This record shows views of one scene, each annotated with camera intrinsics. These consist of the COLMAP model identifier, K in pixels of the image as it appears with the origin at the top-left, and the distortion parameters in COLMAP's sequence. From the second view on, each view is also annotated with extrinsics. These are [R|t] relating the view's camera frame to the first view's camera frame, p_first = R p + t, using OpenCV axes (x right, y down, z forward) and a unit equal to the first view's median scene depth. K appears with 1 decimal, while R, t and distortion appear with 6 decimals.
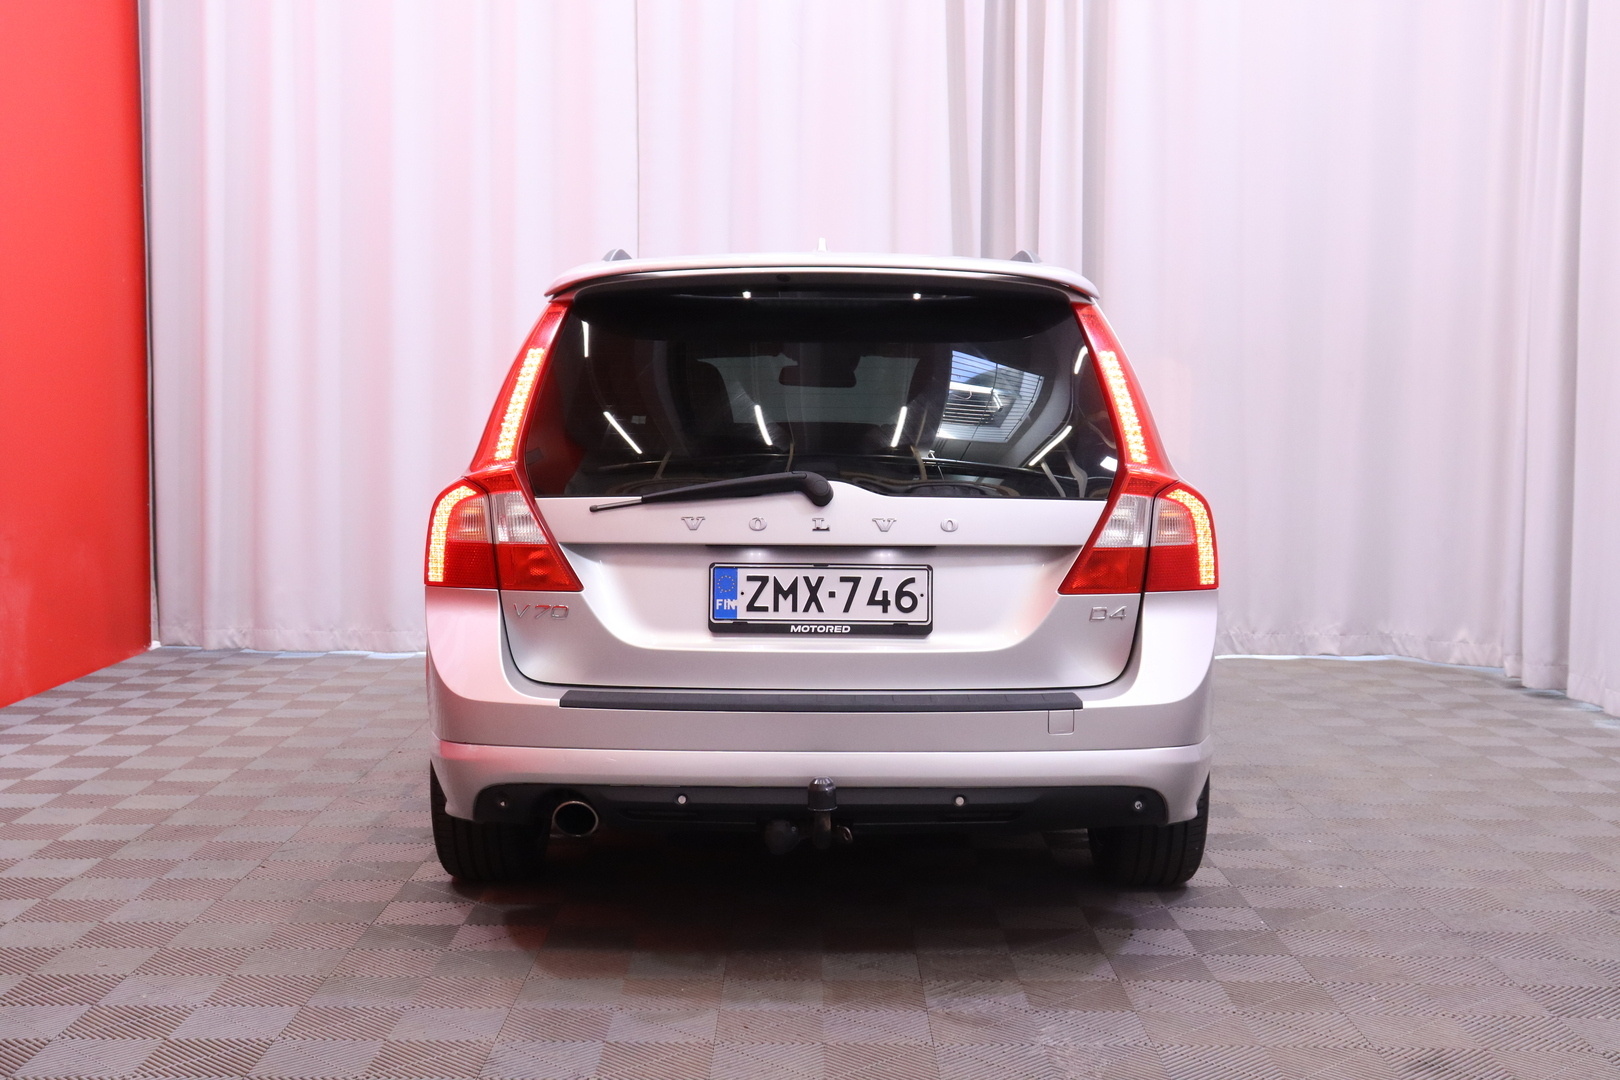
lens RADIAL K [[2052.5, 0, 820.3], [0, 2052.5, 524.0], [0, 0, 1]] dist [-0.097919, 0.000000]
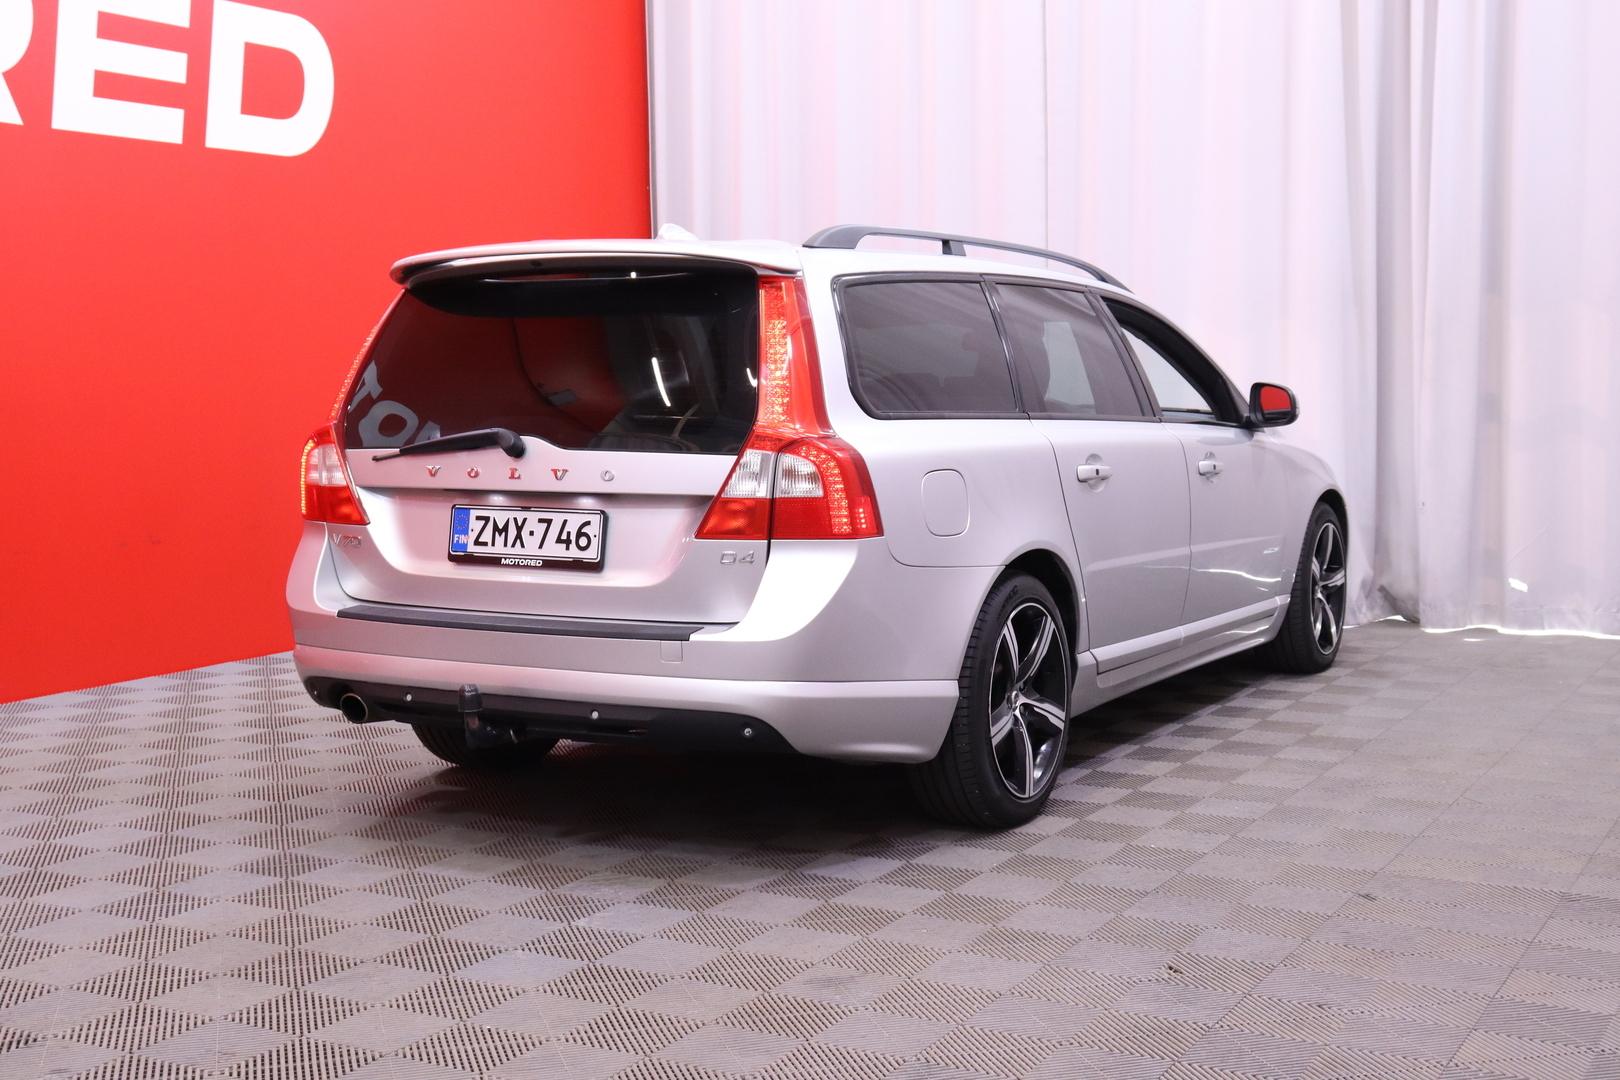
lens RADIAL K [[2183.2, 0, 807.2], [0, 2183.2, 552.4], [0, 0, 1]] dist [-0.012127, 0.000000]
pose [[0.865202, 0.031437, -0.500438, 0.766262], [-0.022302, 0.999458, 0.024227, 0.011539], [0.500928, -0.009801, 0.865434, -0.001005]]
